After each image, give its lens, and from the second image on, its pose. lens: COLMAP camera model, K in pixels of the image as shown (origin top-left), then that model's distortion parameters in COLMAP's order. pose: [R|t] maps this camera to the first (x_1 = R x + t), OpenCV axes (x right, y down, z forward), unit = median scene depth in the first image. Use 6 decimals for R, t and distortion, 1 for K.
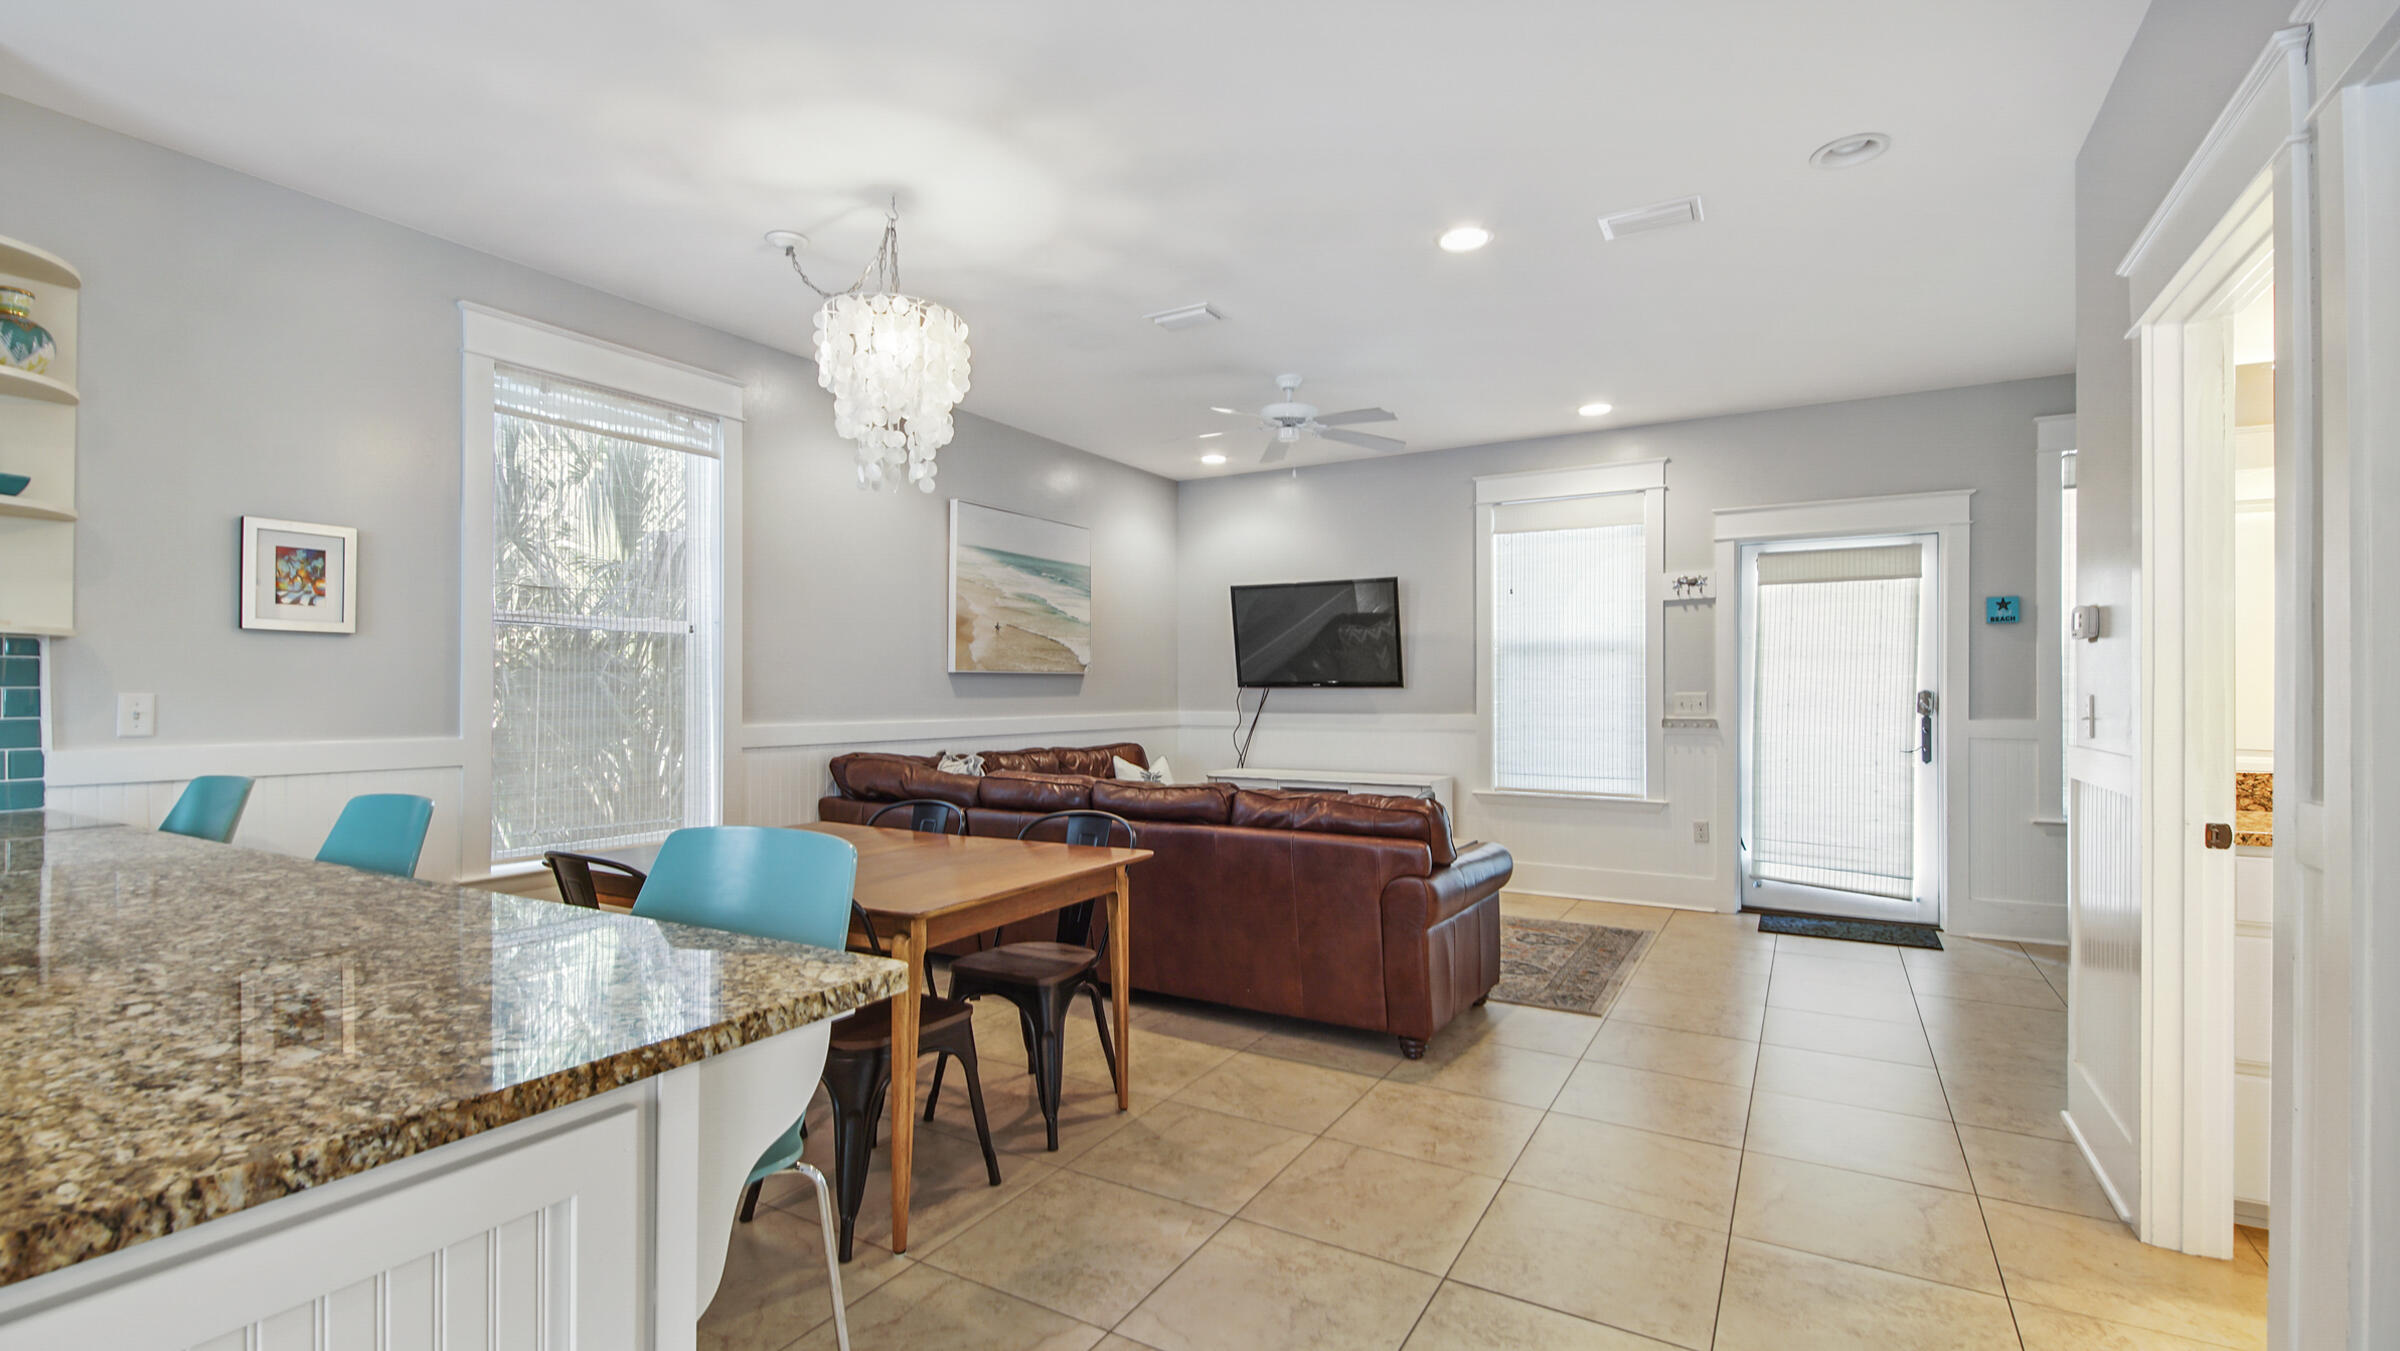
lens RADIAL K [[1062.1, 0, 1200.0], [0, 1062.1, 675.5], [0, 0, 1]] dist [-0.000106, -0.000129]
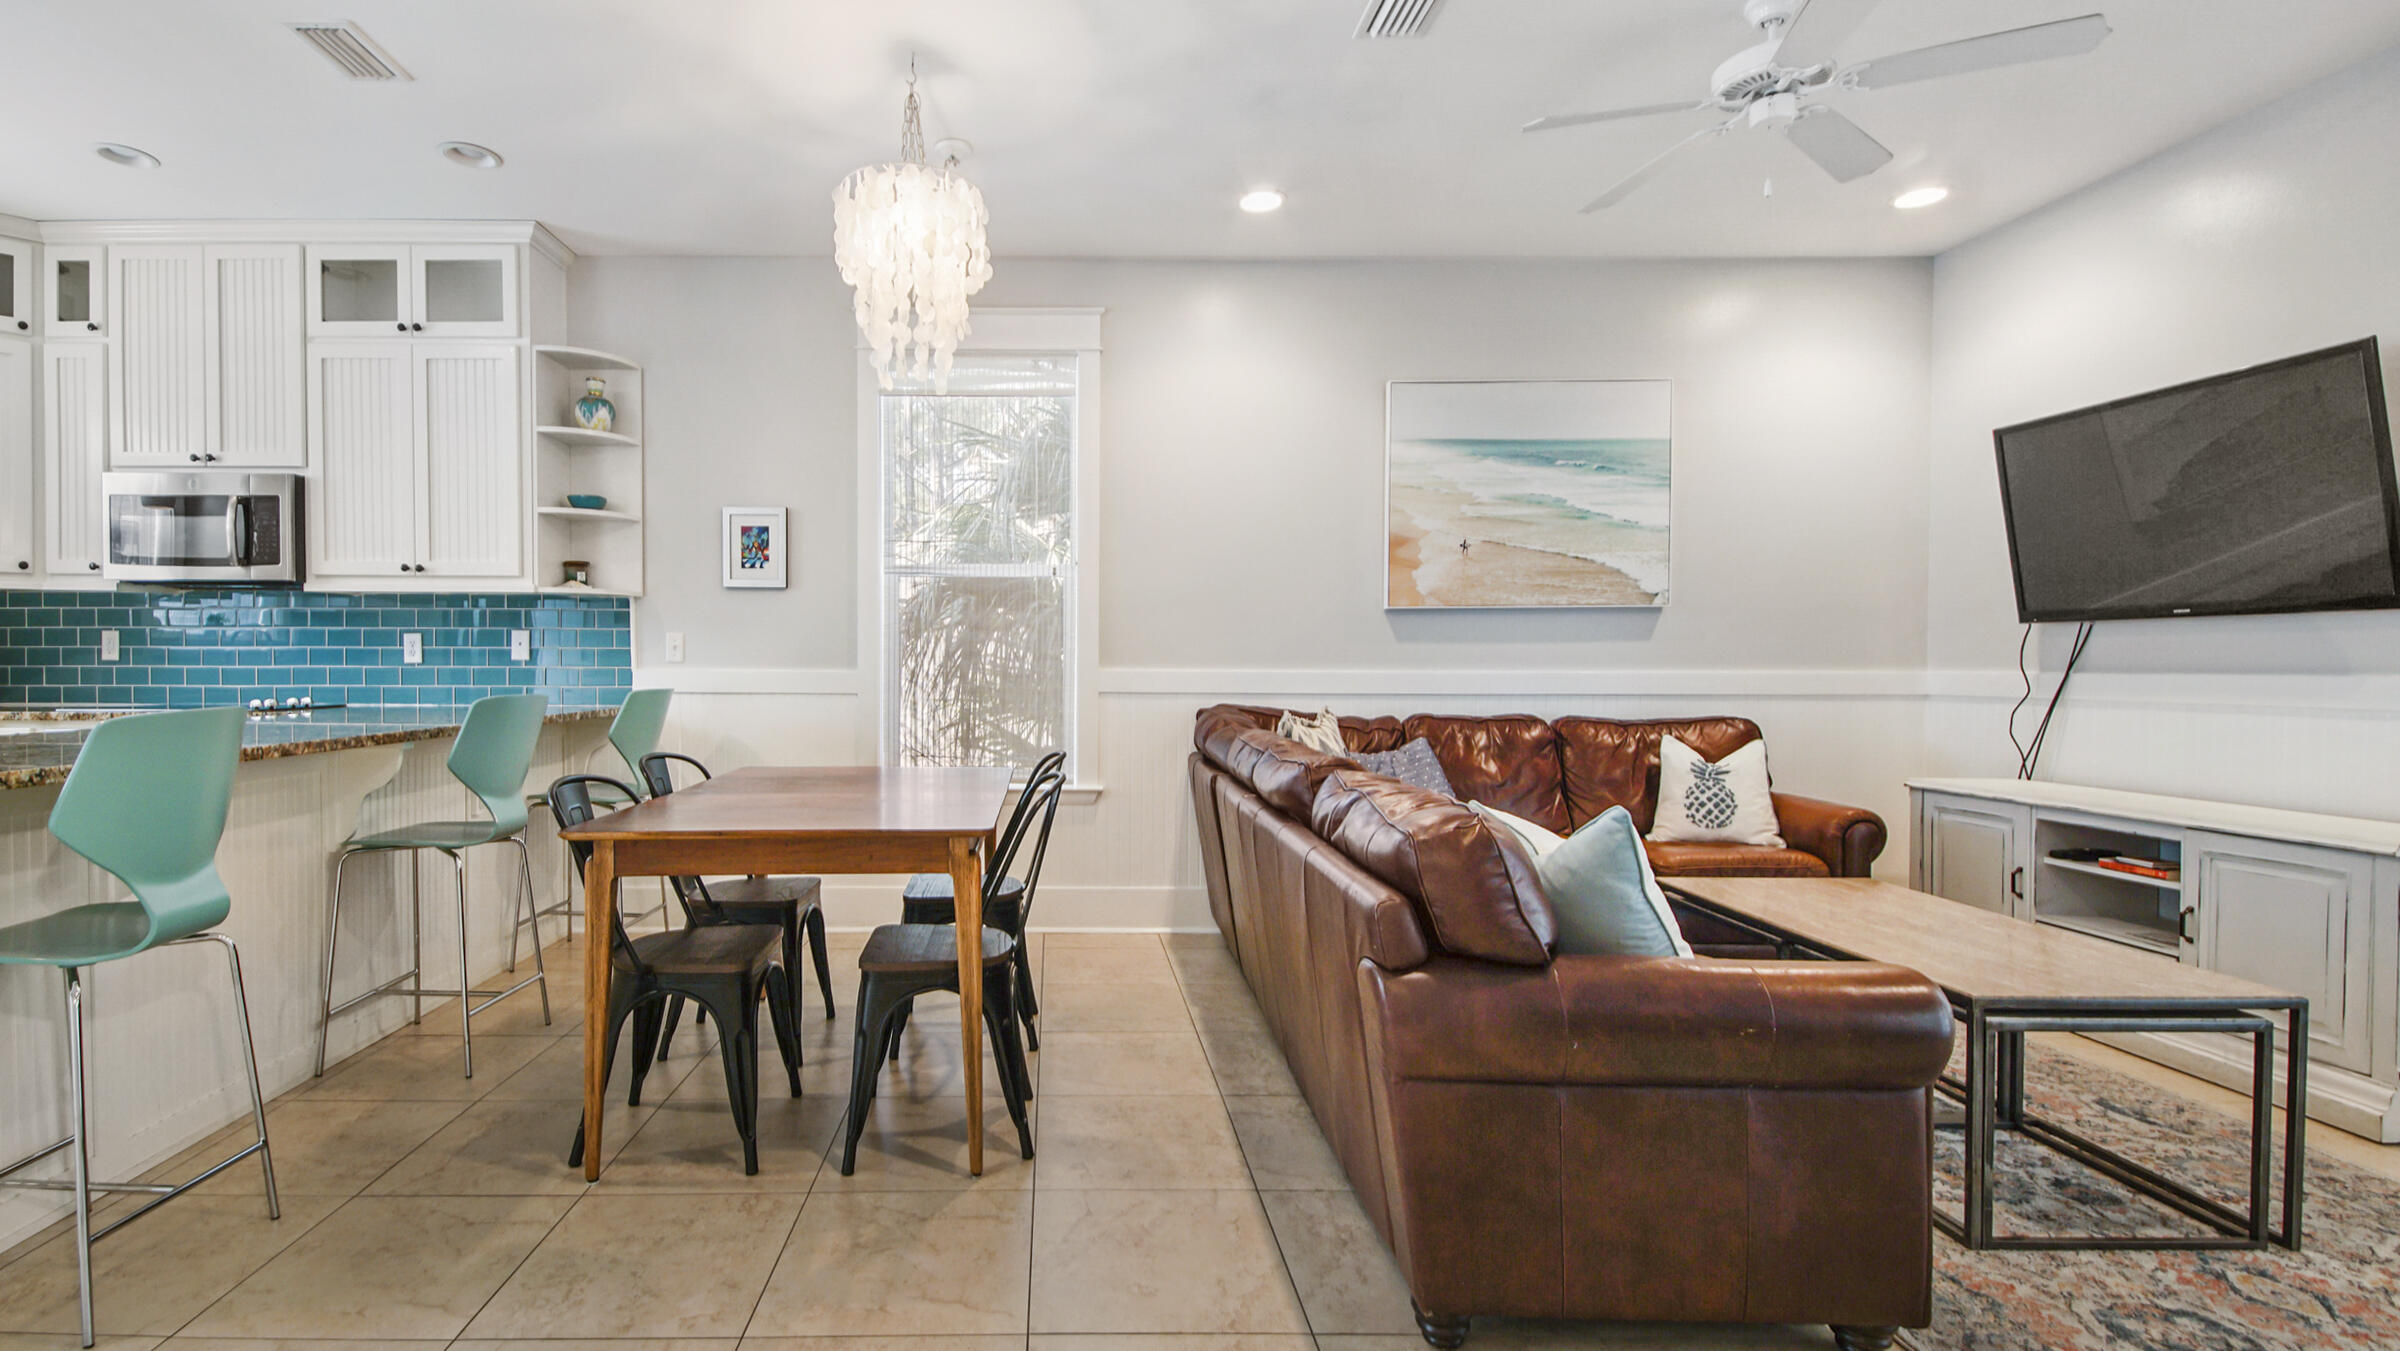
lens RADIAL K [[1183.7, 0, 1200.0], [0, 1183.7, 675.5], [0, 0, 1]] dist [0.030165, -0.000676]
pose [[0.468424, 0.005400, -0.883487, 0.453674], [0.006283, 0.999936, 0.009443, 0.035577], [0.883482, -0.009974, 0.468360, 0.470206]]
